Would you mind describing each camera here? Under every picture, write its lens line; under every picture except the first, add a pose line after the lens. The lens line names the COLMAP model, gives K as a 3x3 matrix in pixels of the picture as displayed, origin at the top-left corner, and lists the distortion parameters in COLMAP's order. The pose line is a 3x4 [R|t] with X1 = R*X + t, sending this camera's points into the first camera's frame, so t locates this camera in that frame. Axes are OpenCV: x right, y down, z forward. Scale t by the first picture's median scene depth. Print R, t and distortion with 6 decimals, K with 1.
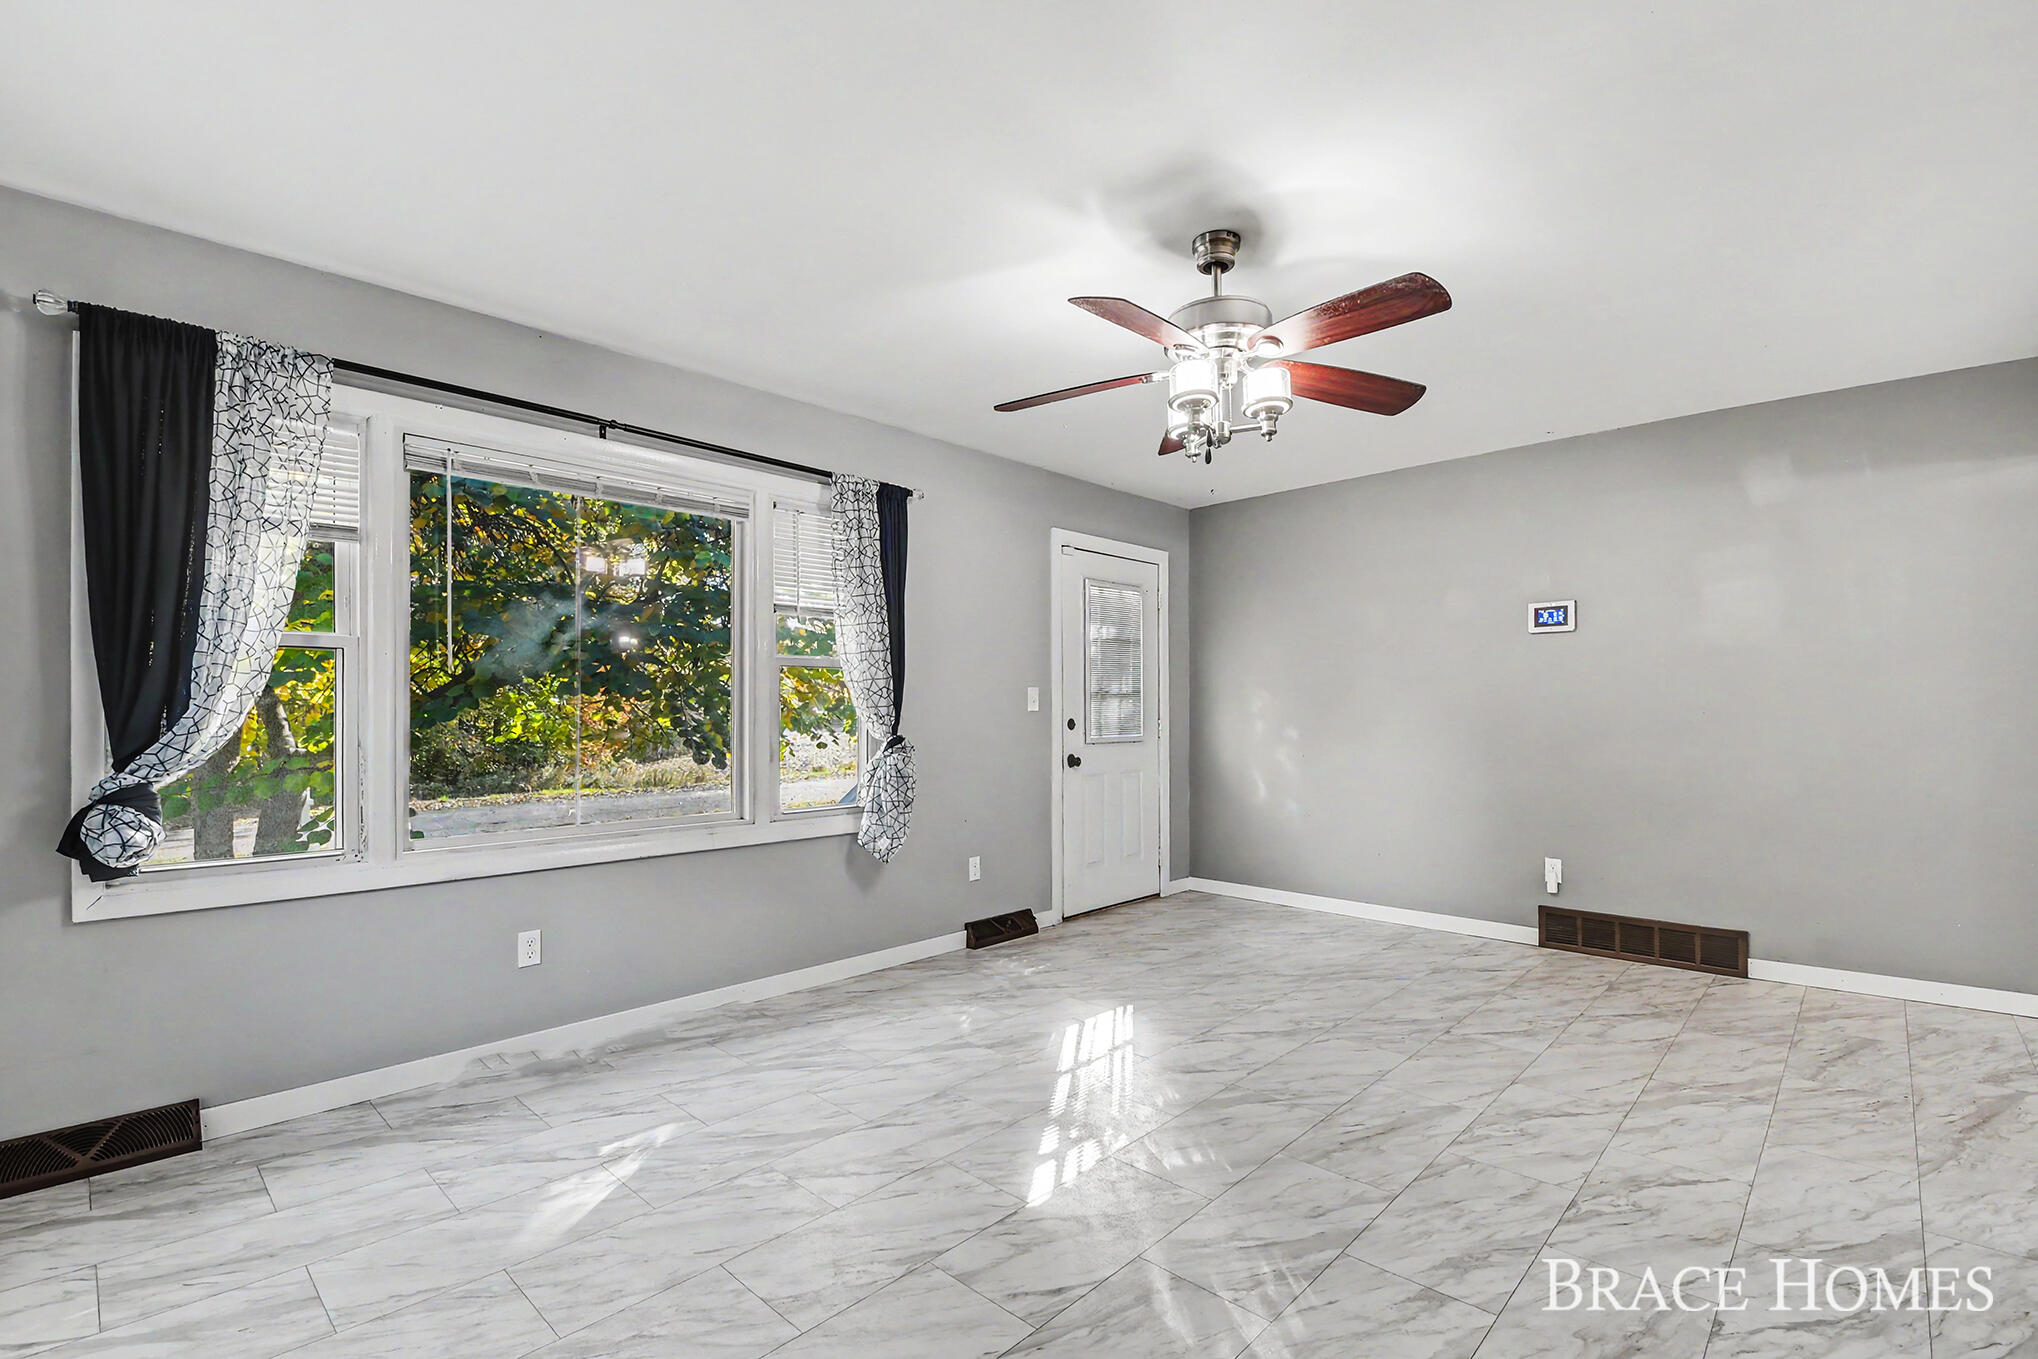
lens RADIAL K [[913.4, 0, 1018.6], [0, 913.4, 706.2], [0, 0, 1]] dist [-0.000217, -0.009998]
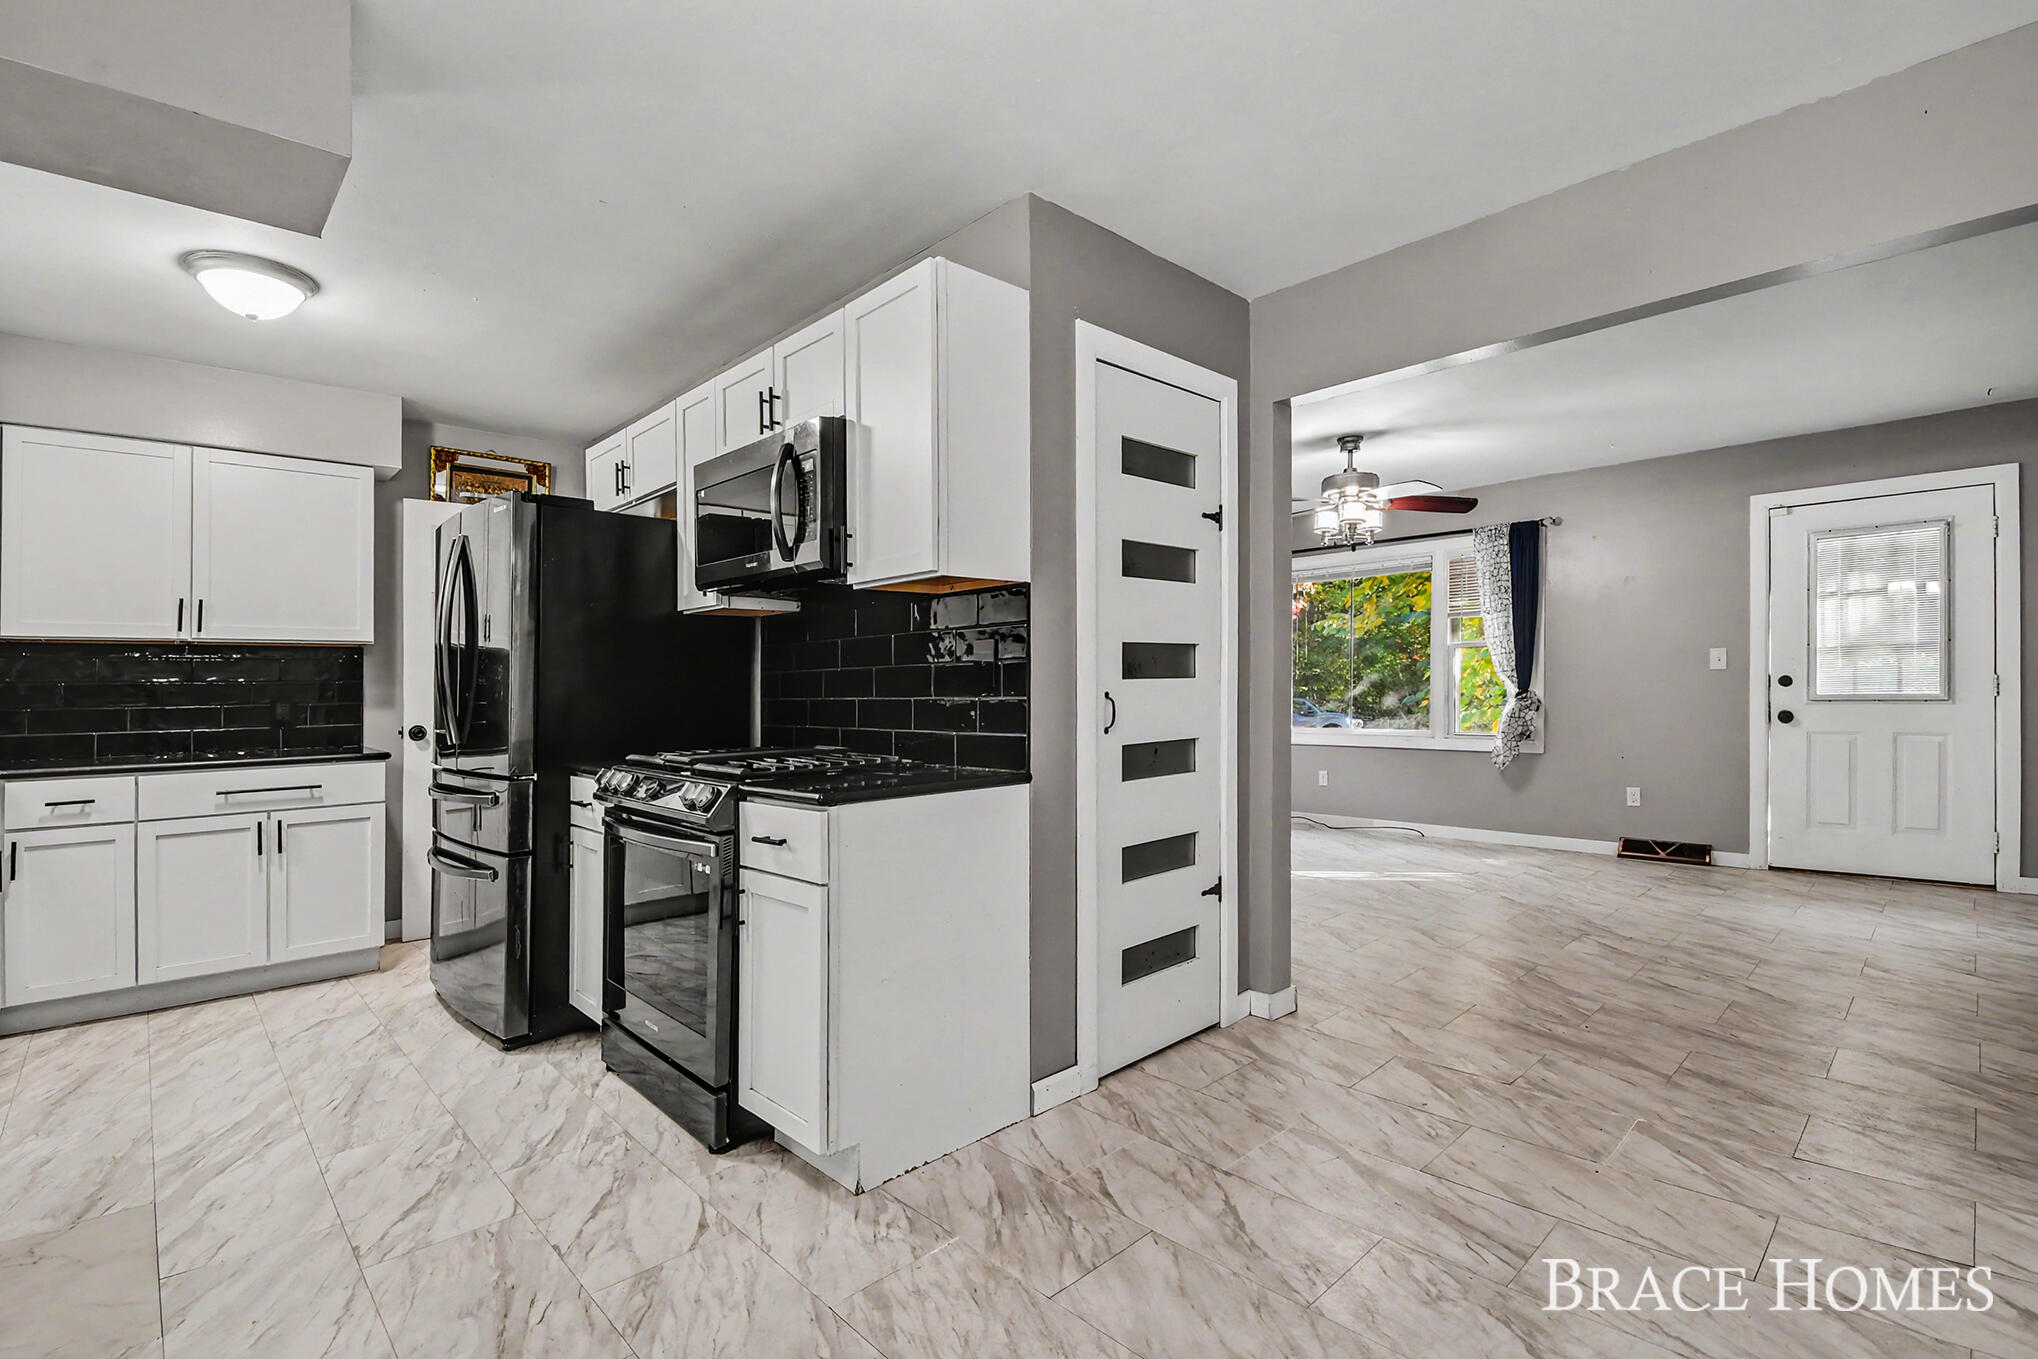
lens RADIAL K [[913.4, 0, 1029.3], [0, 913.4, 696.9], [0, 0, 1]] dist [-0.000217, -0.009998]
pose [[-0.049007, 0.015313, -0.998681, 1.672613], [0.021672, 0.999663, 0.014265, 0.007344], [0.998563, -0.020944, -0.049322, 0.313398]]
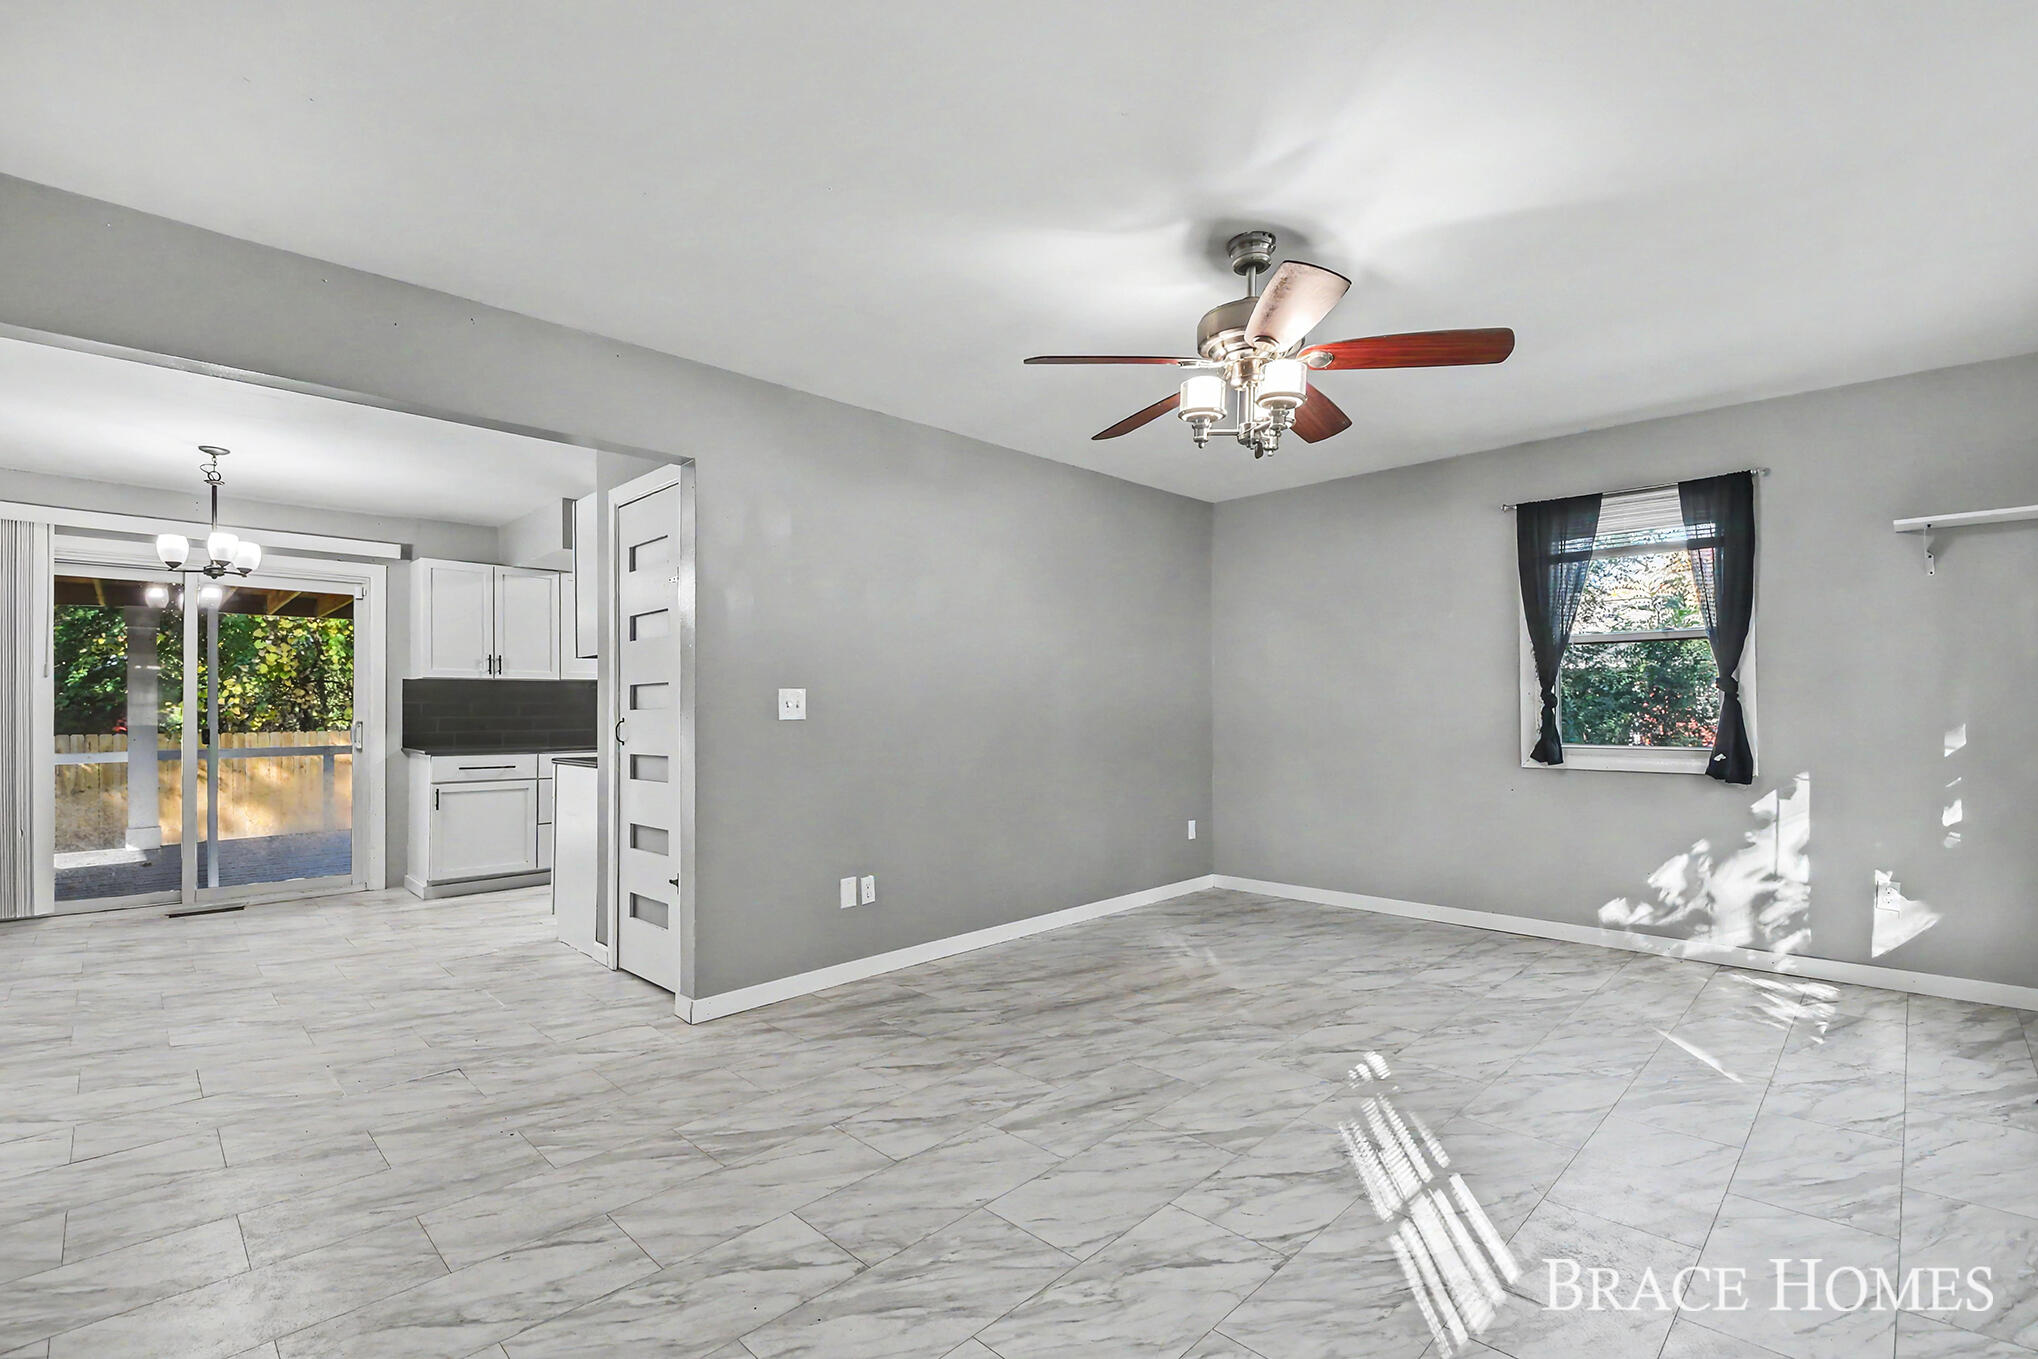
lens RADIAL K [[913.4, 0, 1020.8], [0, 913.4, 703.2], [0, 0, 1]] dist [-0.000217, -0.009998]
pose [[-0.999606, 0.014642, 0.023964, 0.340972], [0.014454, 0.999863, -0.008007, 0.002944], [-0.024078, -0.007657, -0.999681, 1.537749]]
